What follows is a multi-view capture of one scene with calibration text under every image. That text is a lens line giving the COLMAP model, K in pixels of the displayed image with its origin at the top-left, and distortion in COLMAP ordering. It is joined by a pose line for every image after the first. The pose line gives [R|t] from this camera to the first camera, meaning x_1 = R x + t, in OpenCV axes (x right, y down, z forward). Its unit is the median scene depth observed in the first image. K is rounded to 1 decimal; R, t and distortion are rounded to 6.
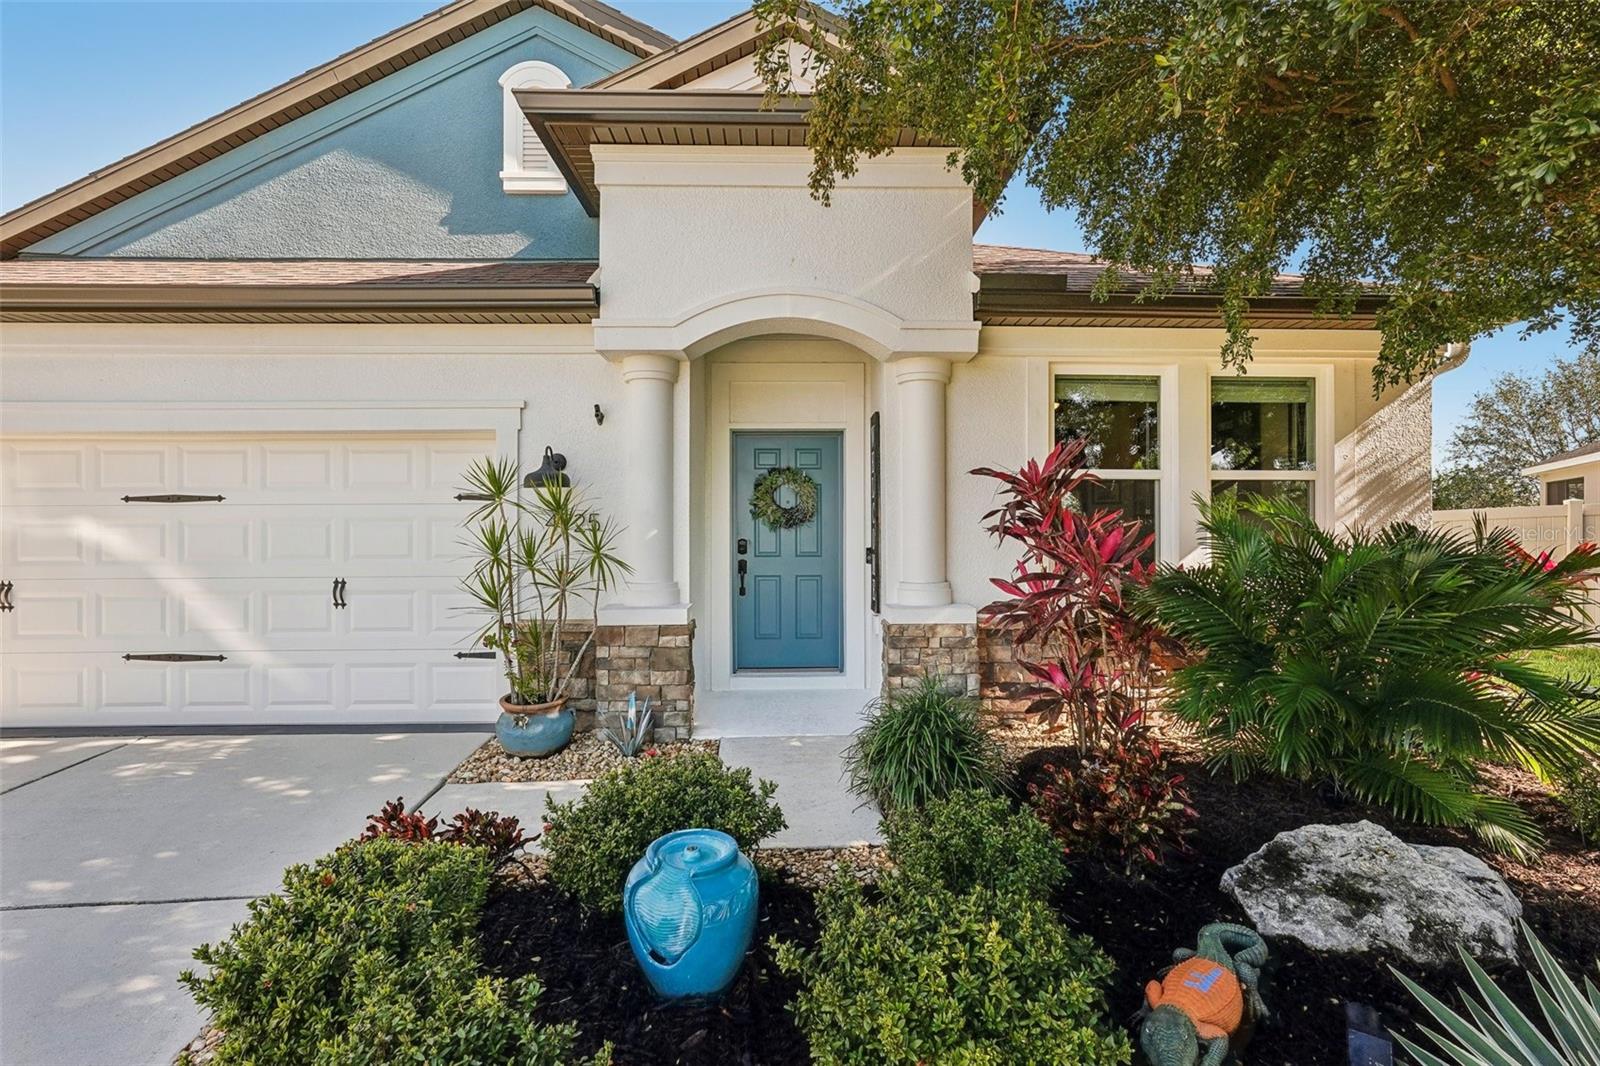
lens RADIAL K [[724.1, 0, 823.1], [0, 724.1, 525.0], [0, 0, 1]] dist [-0.017971, 0.008558]
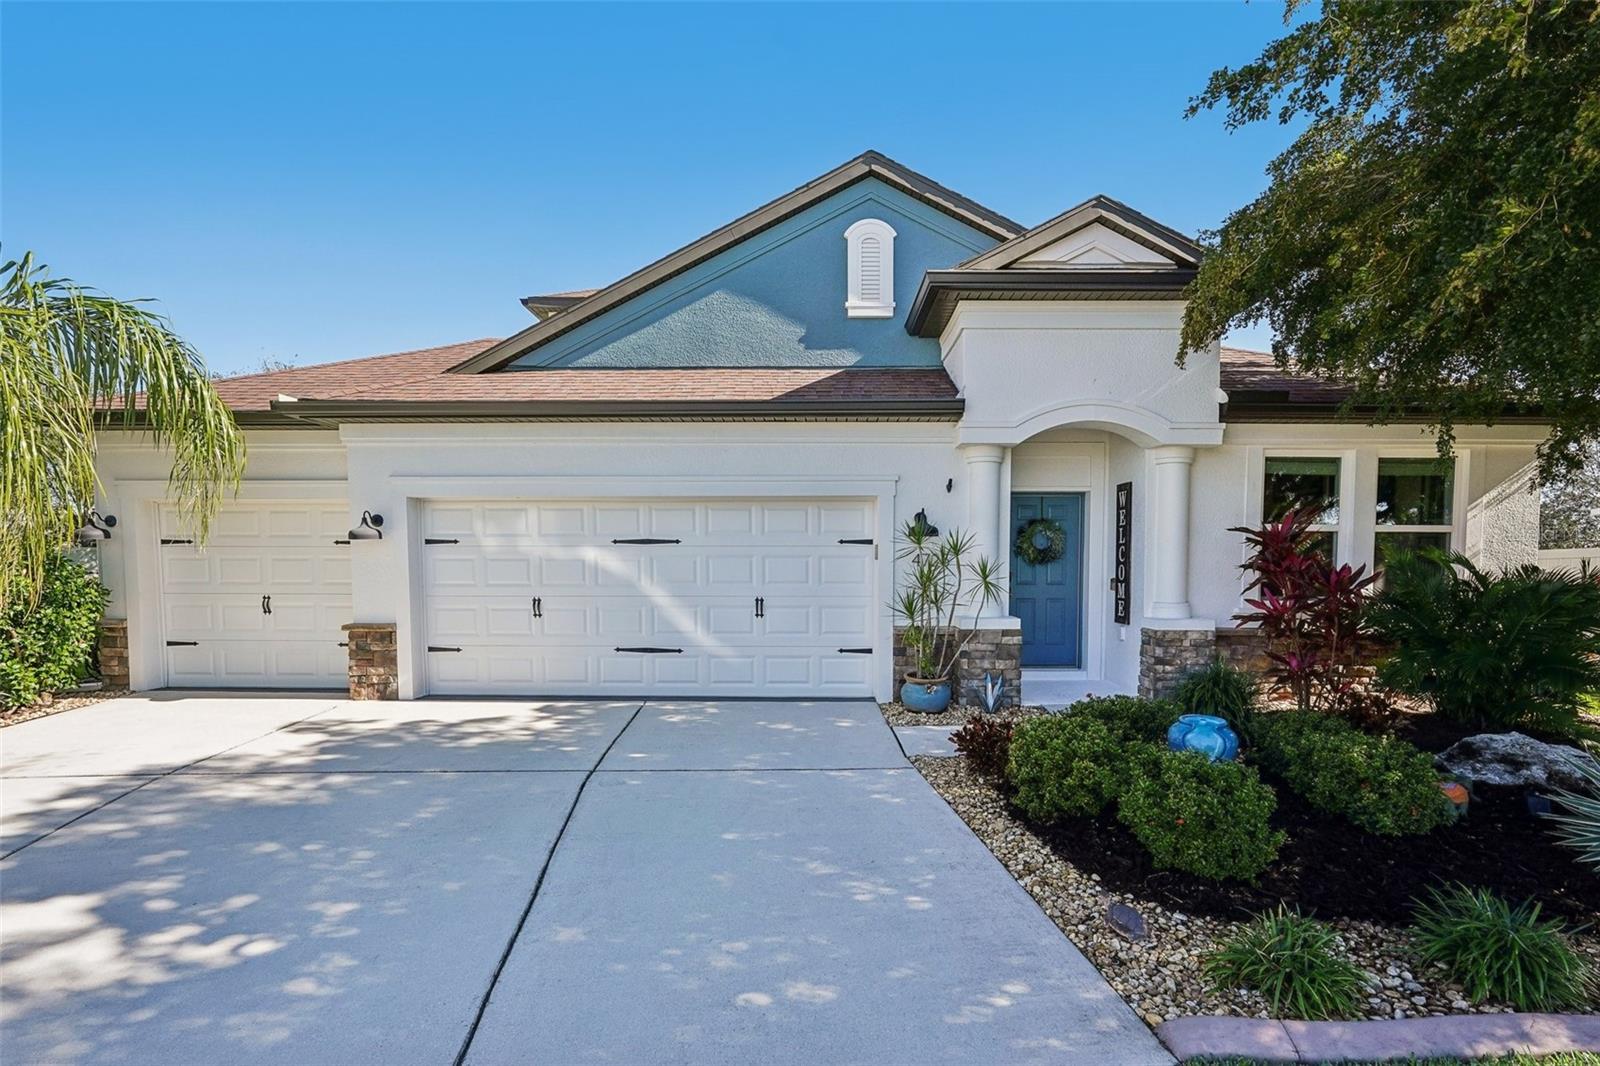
lens RADIAL K [[724.1, 0, 820.9], [0, 724.1, 596.1], [0, 0, 1]] dist [-0.017971, 0.008558]
pose [[0.999164, 0.007370, -0.040216, -0.528909], [-0.005096, 0.998398, 0.056360, -0.011840], [0.040566, -0.056108, 0.997600, -0.490331]]
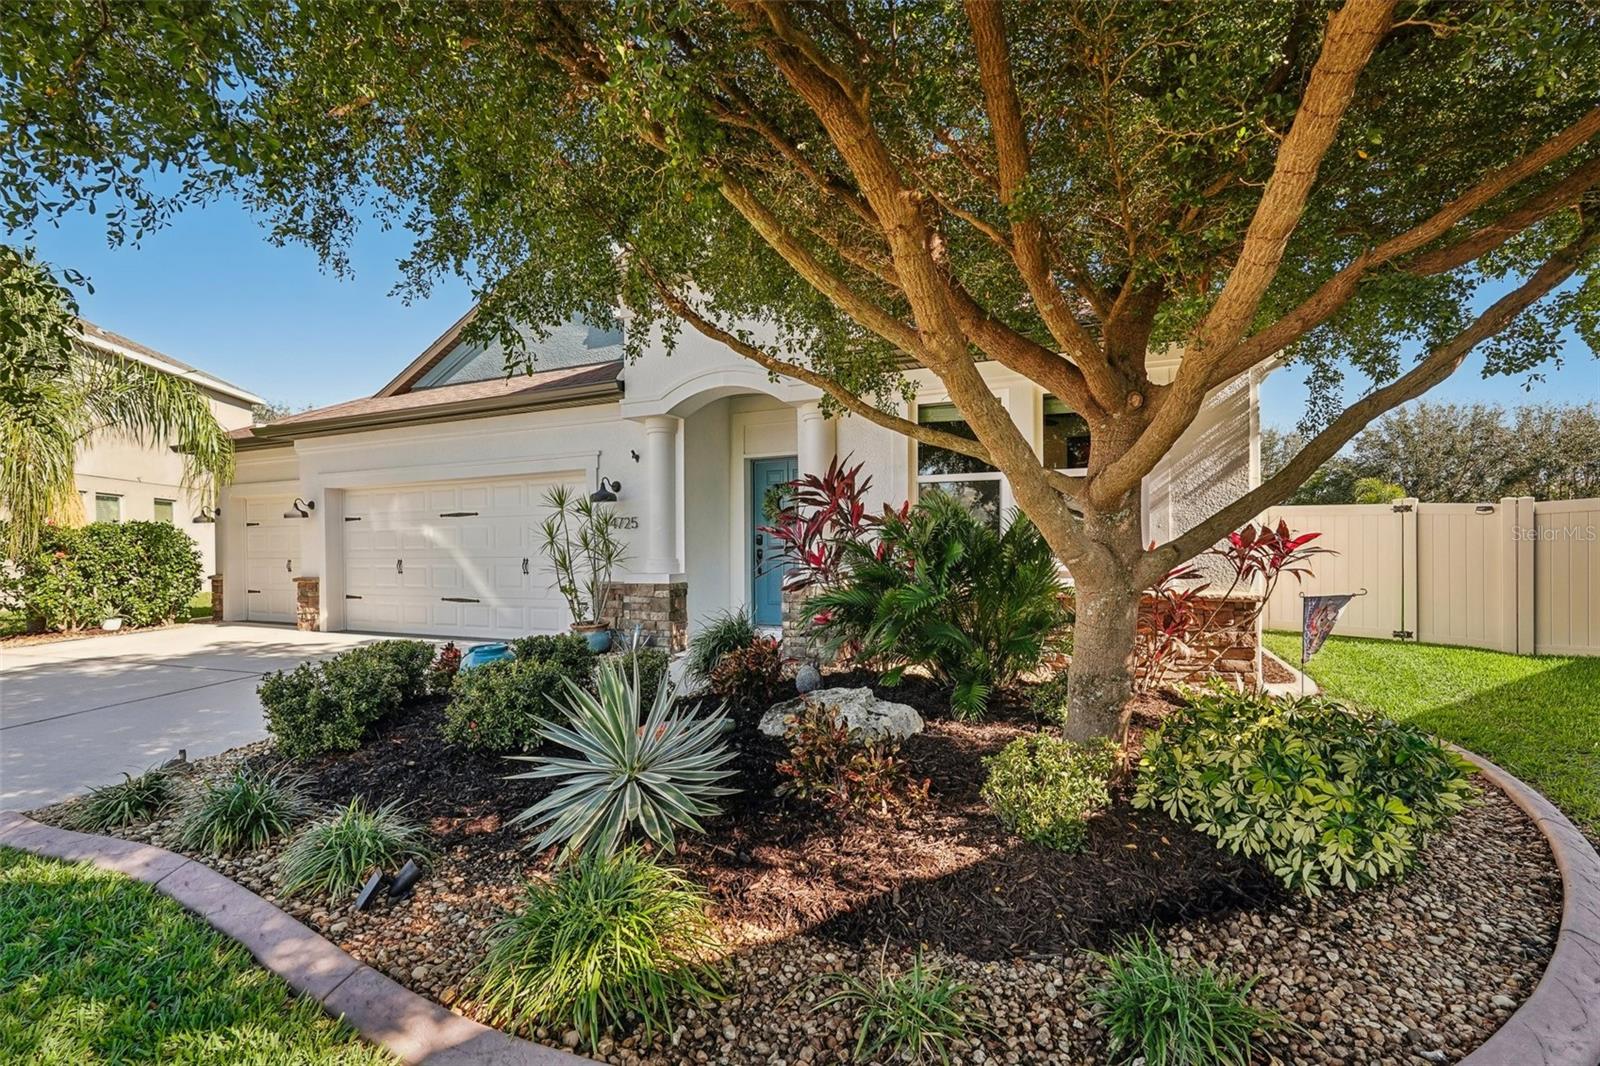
lens RADIAL K [[724.1, 0, 809.0], [0, 724.1, 543.3], [0, 0, 1]] dist [-0.017971, 0.008558]
pose [[0.901075, -0.008876, -0.433573, 0.774802], [0.008225, 0.999960, -0.003377, 0.054630], [0.433586, -0.000523, 0.901112, -0.310036]]
